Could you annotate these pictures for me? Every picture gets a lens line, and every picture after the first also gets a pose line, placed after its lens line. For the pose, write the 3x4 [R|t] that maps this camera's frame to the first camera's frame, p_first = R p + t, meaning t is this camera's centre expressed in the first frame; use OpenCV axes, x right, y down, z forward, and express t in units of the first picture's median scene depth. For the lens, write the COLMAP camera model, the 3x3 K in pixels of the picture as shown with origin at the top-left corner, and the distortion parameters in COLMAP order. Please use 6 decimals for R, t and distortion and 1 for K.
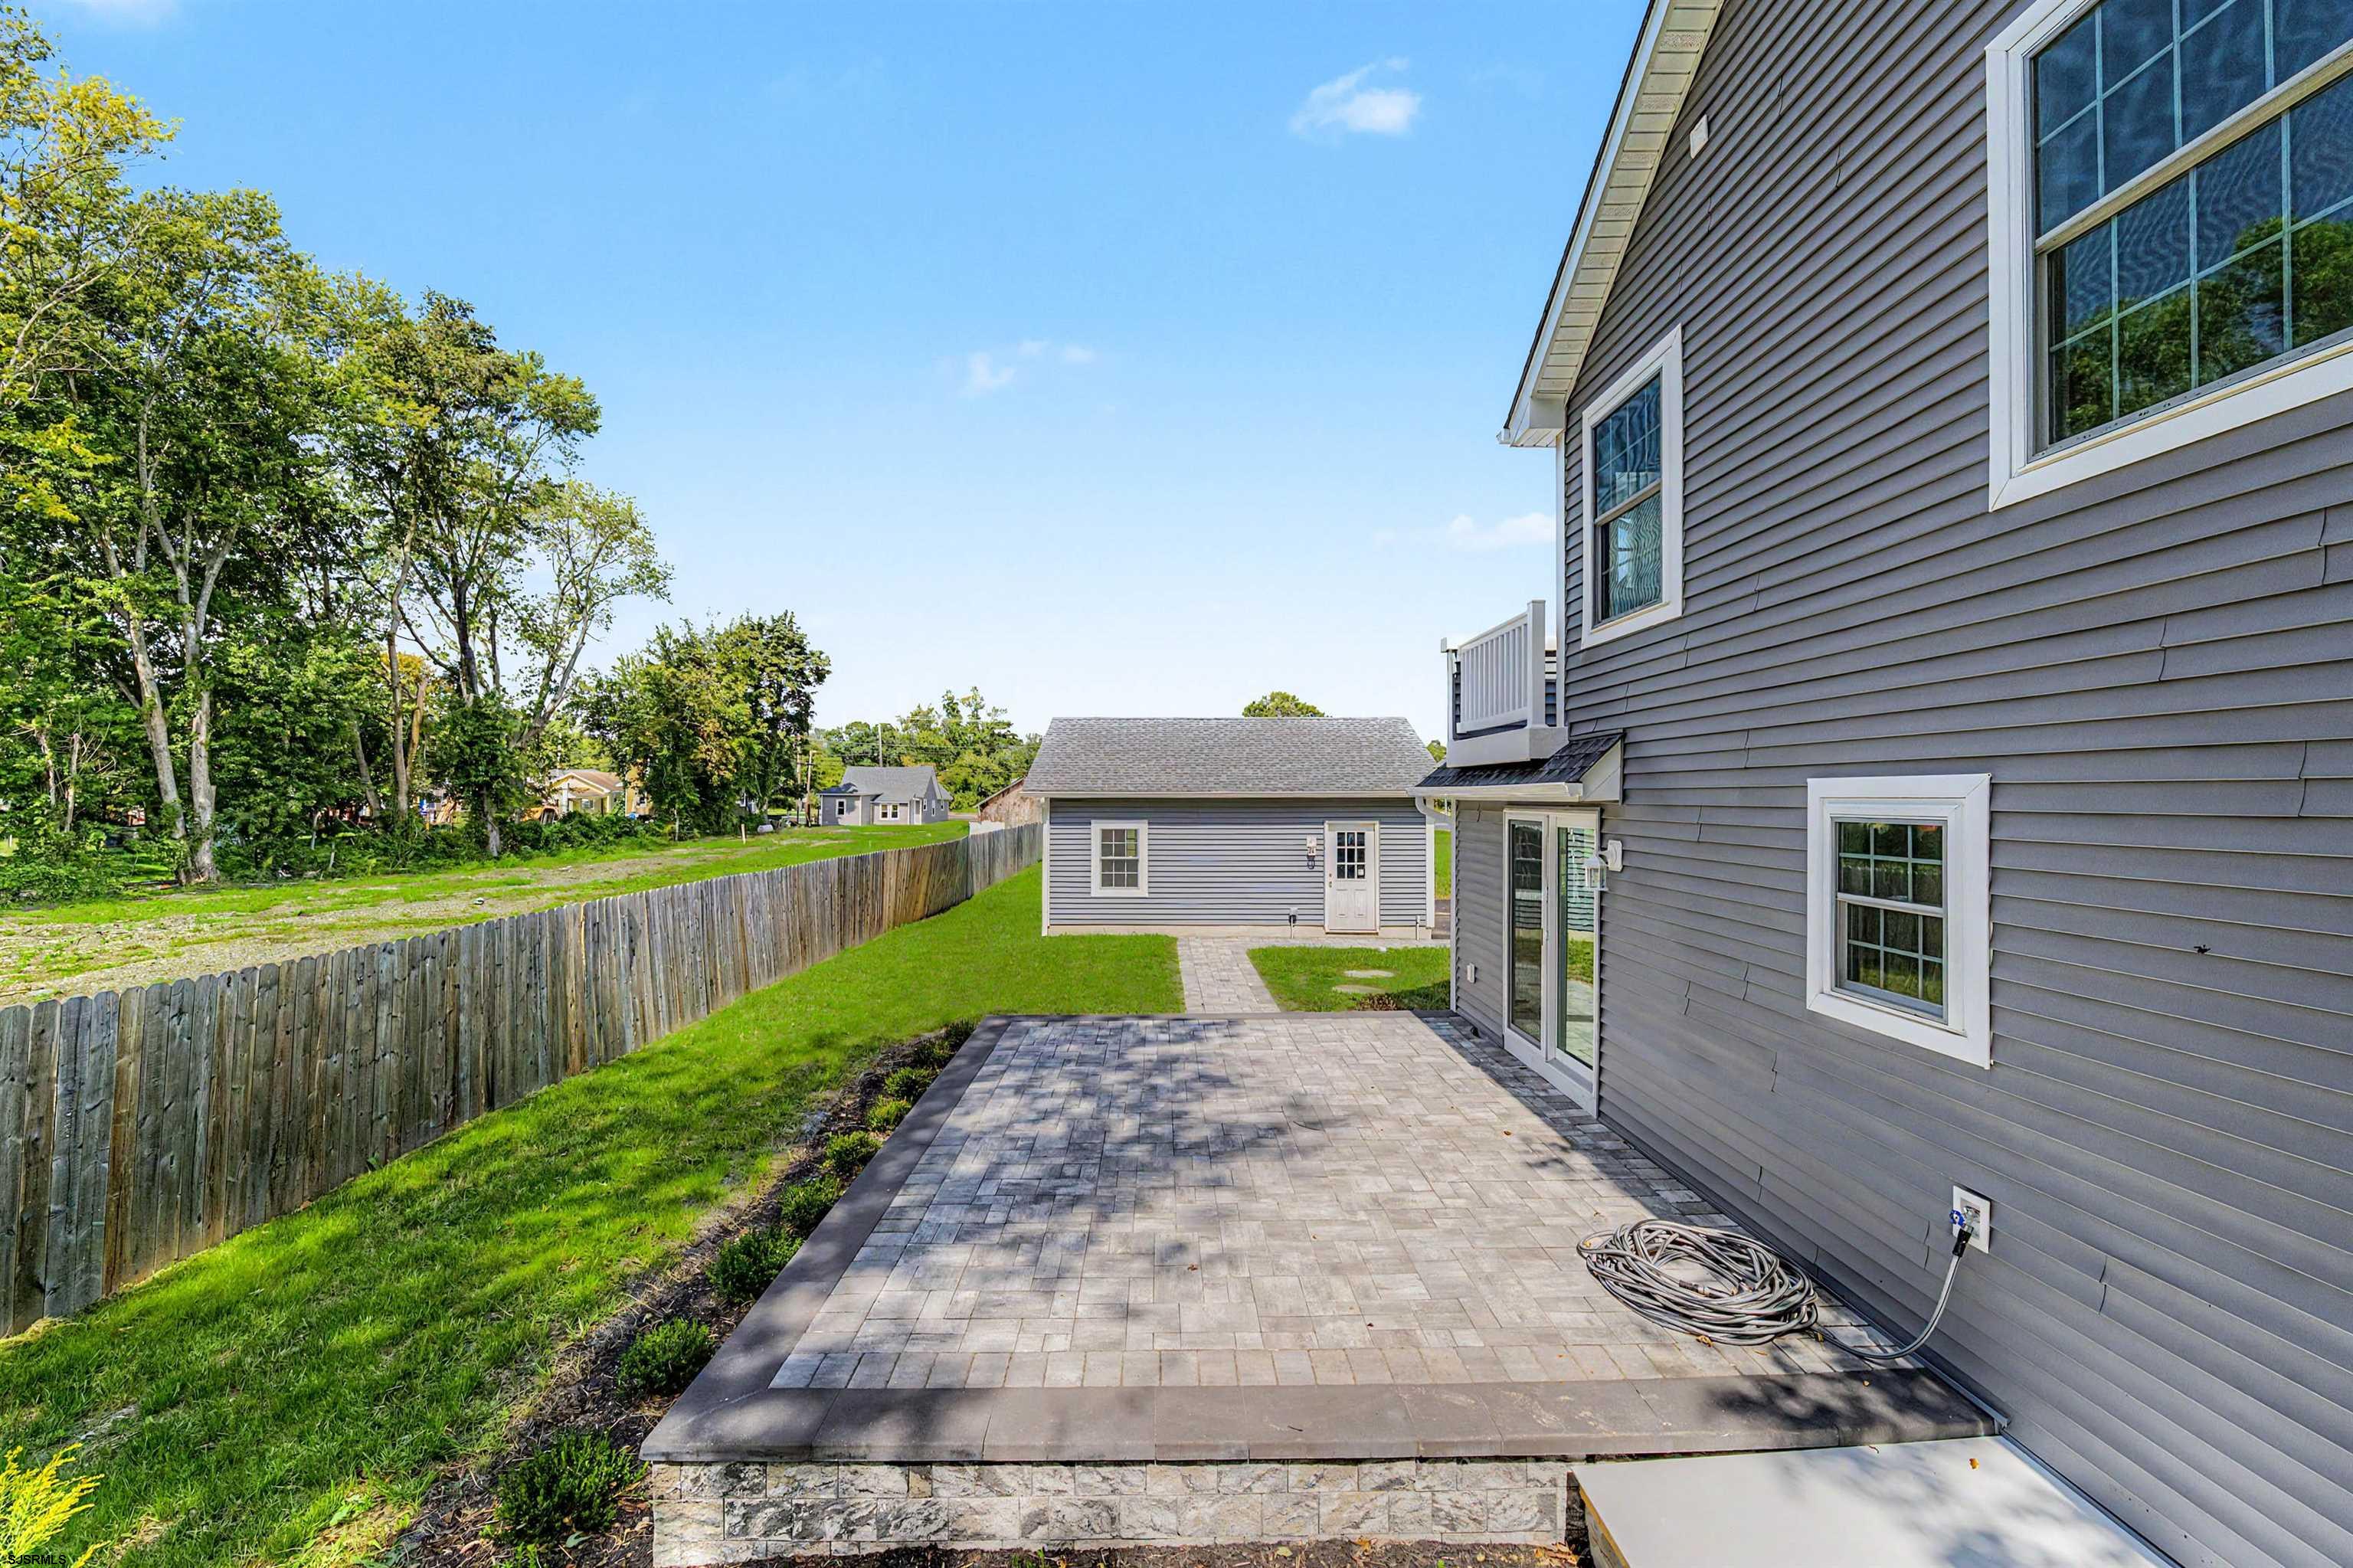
lens RADIAL K [[947.4, 0, 1178.7], [0, 947.4, 794.5], [0, 0, 1]] dist [-0.009624, -0.000124]
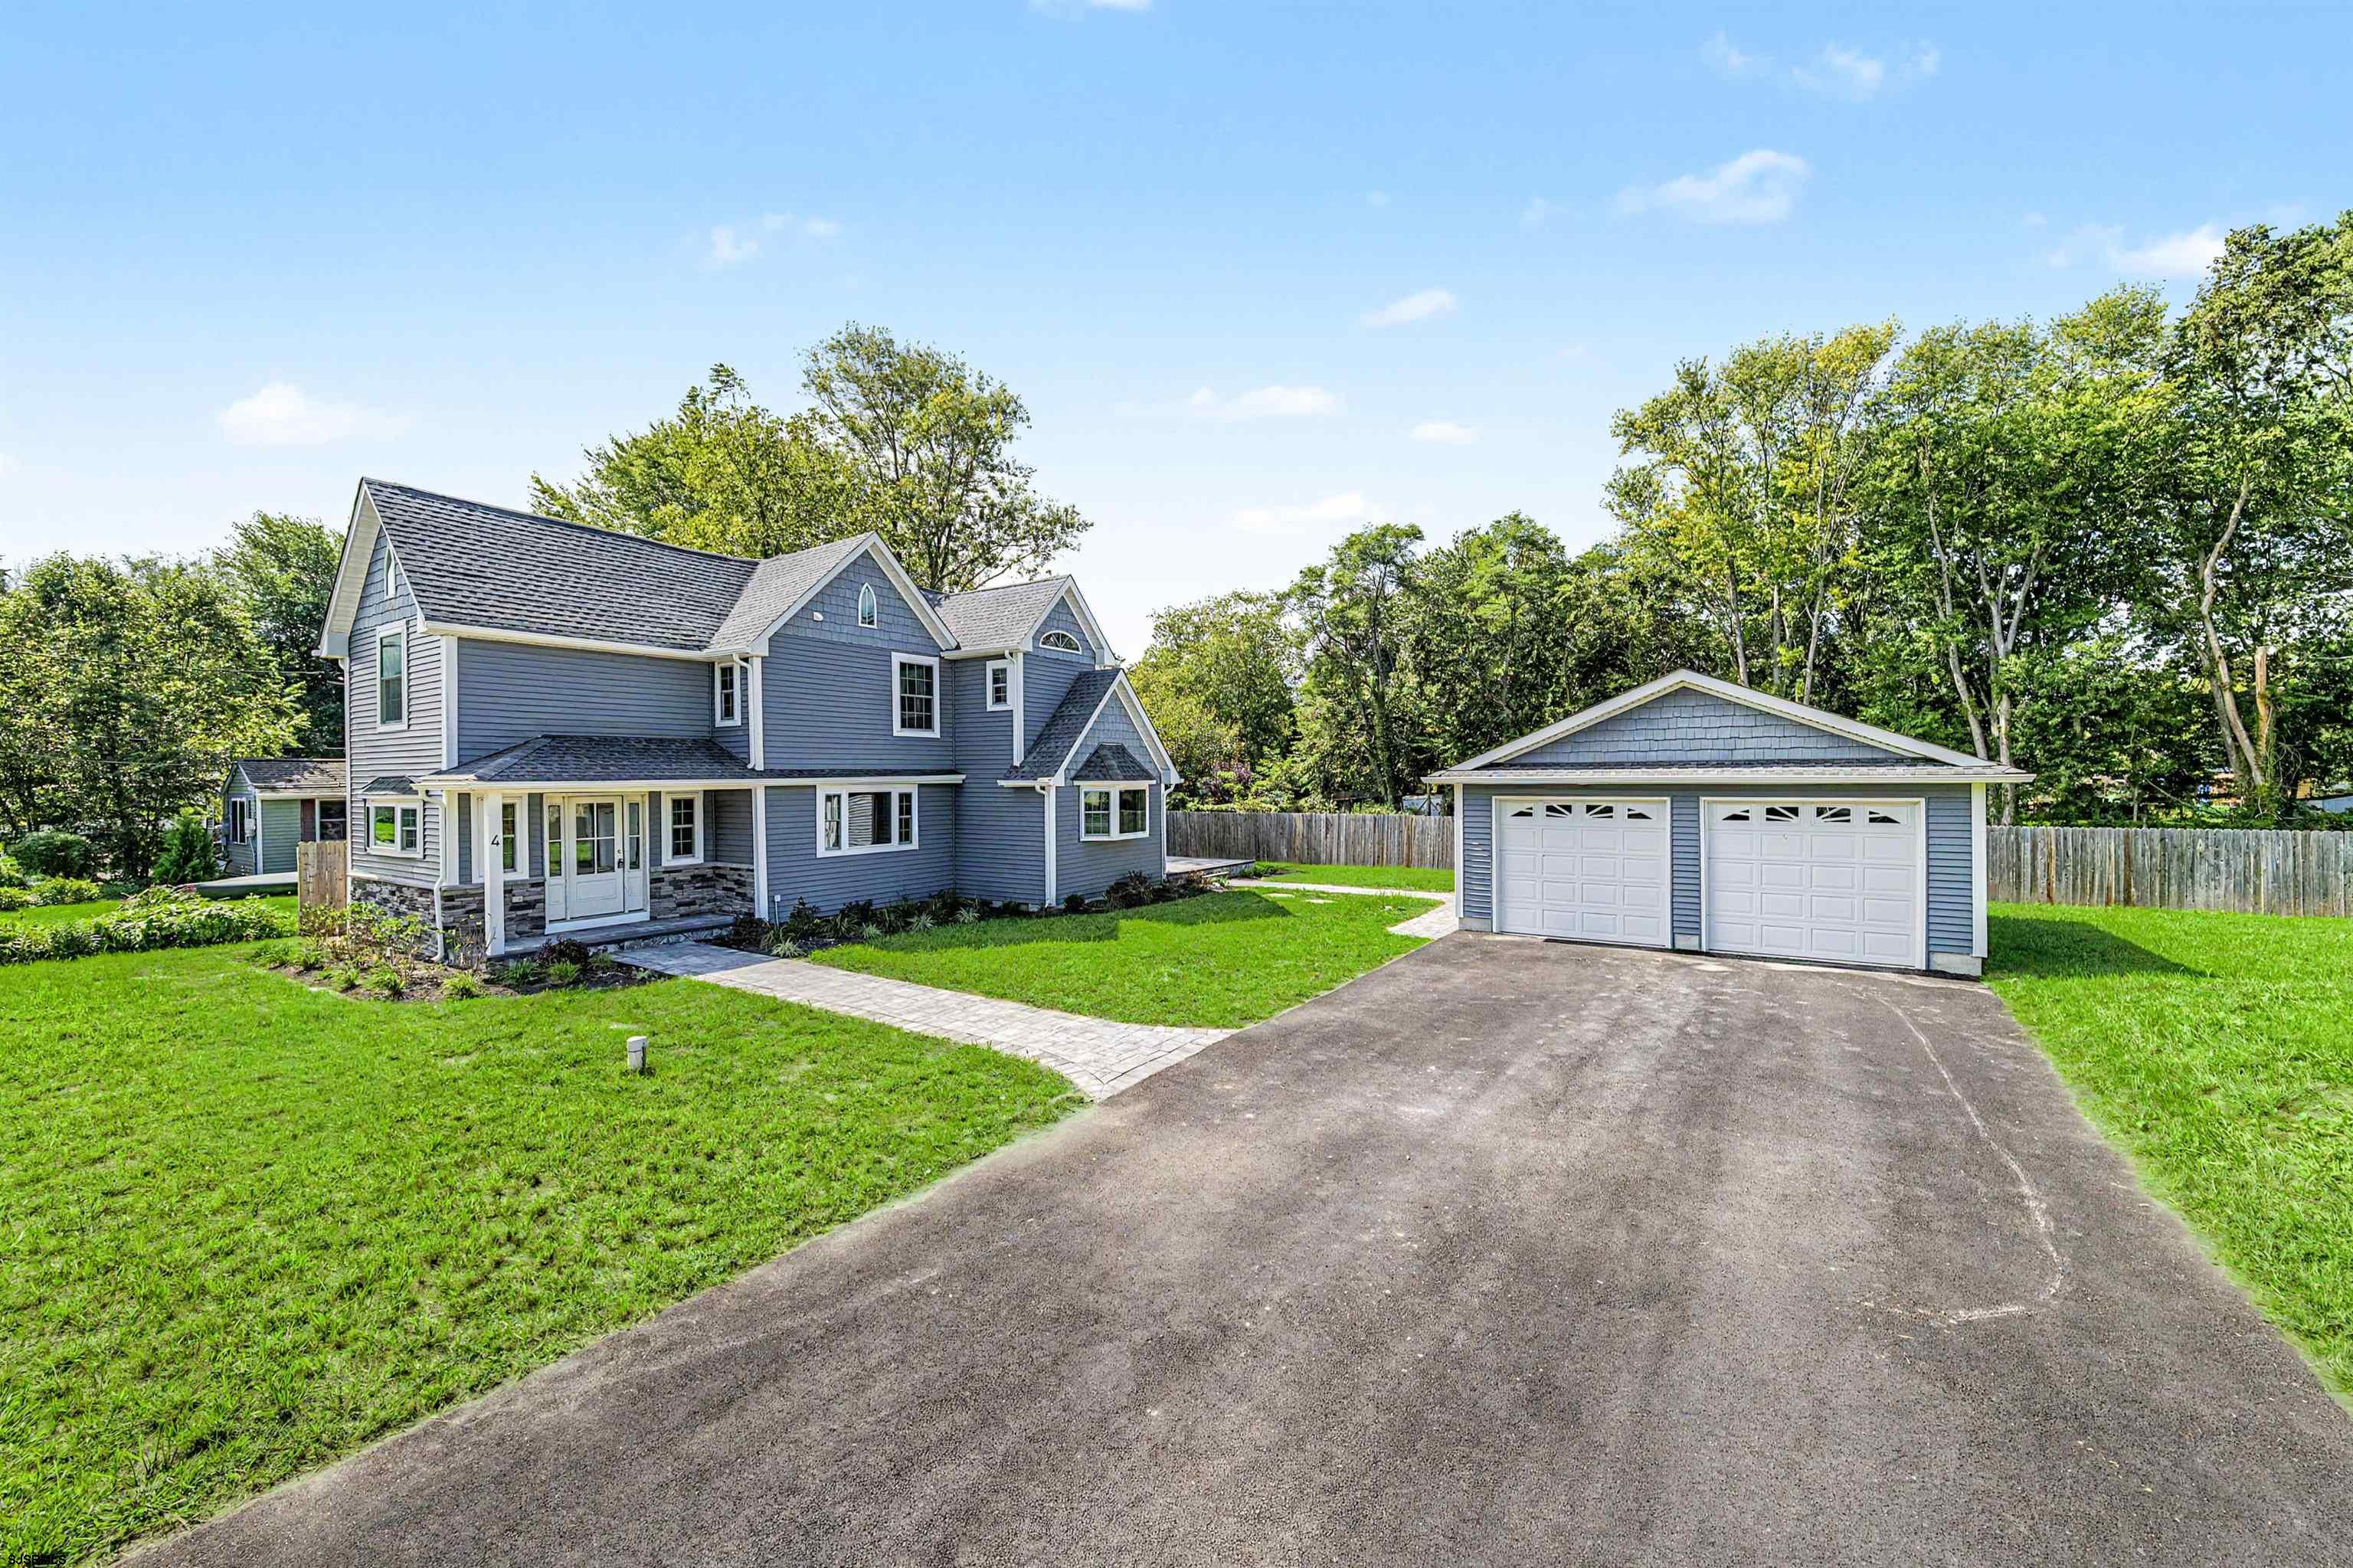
lens RADIAL K [[925.5, 0, 1167.6], [0, 925.5, 788.0], [0, 0, 1]] dist [-0.009070, -0.000108]
pose [[-0.534821, 0.005384, -0.844948, 0.473474], [0.002587, 0.999985, 0.004735, 0.005418], [0.844961, 0.000346, -0.534828, 0.510089]]
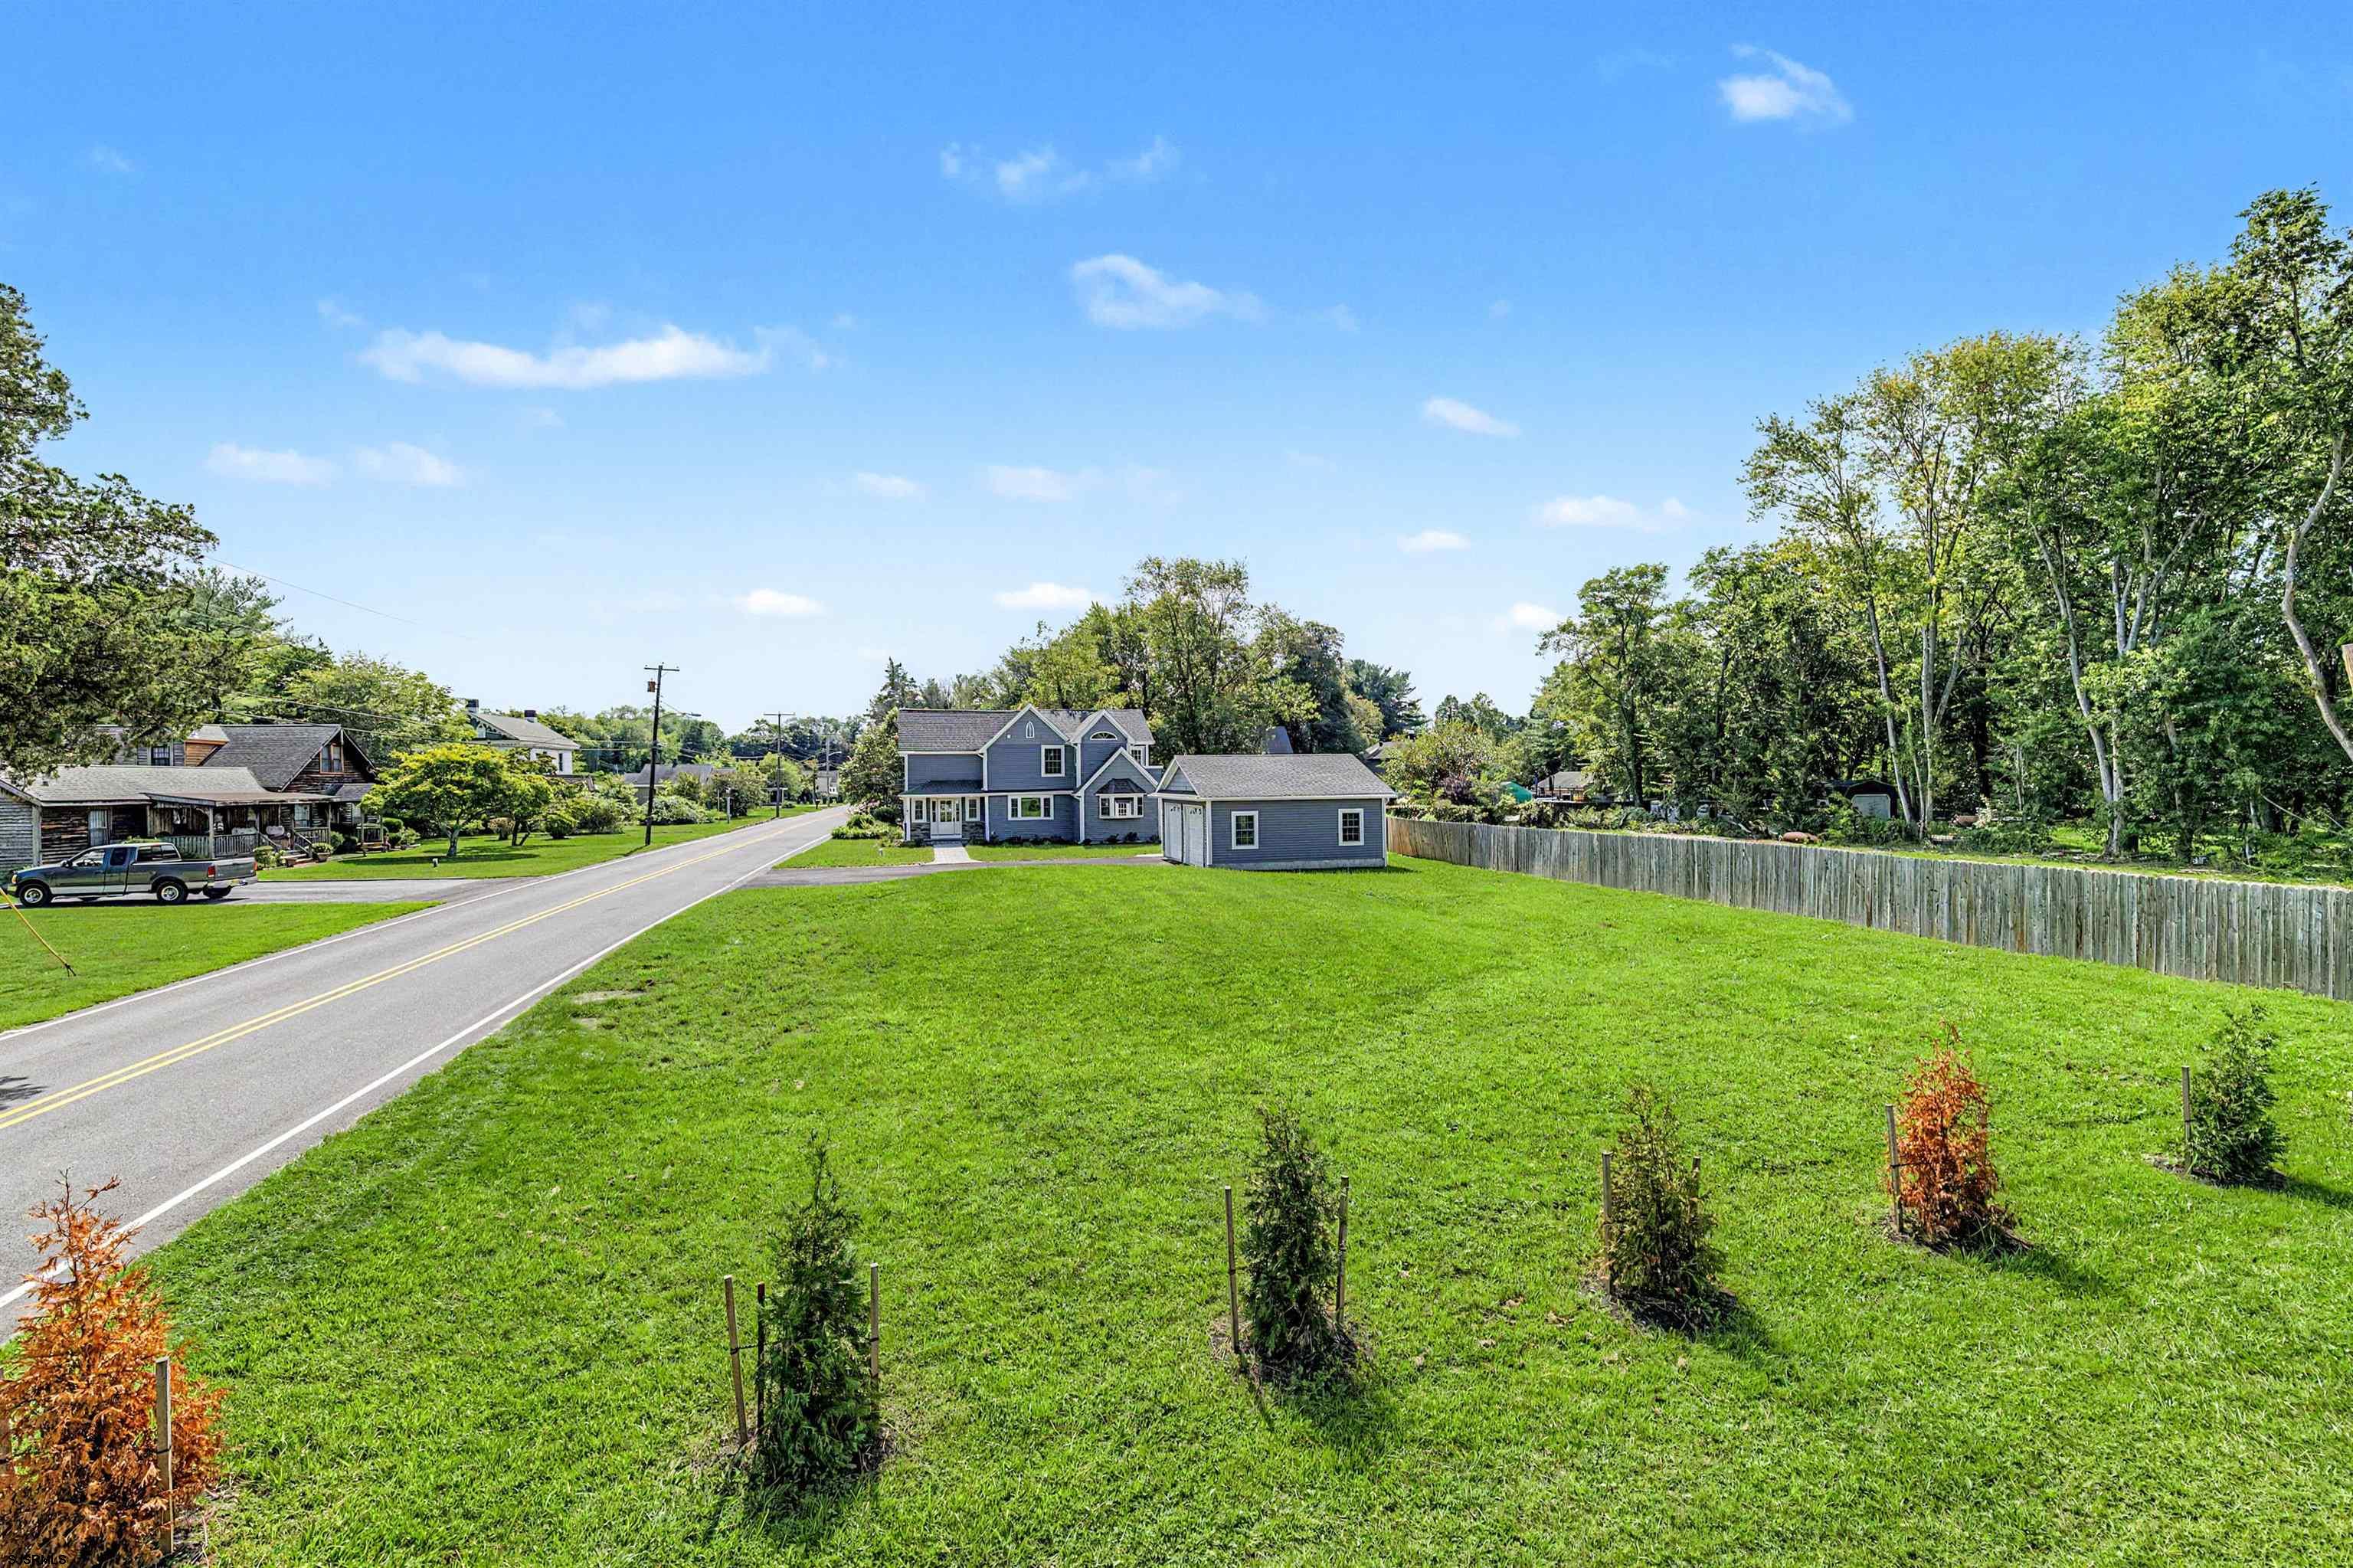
lens RADIAL K [[944.3, 0, 1171.4], [0, 944.3, 786.1], [0, 0, 1]] dist [-0.007048, 0.000300]
pose [[-0.963516, 0.004346, -0.267616, 0.352146], [0.002855, 0.999978, 0.005961, -0.010078], [0.267636, 0.004980, -0.963507, 1.268159]]
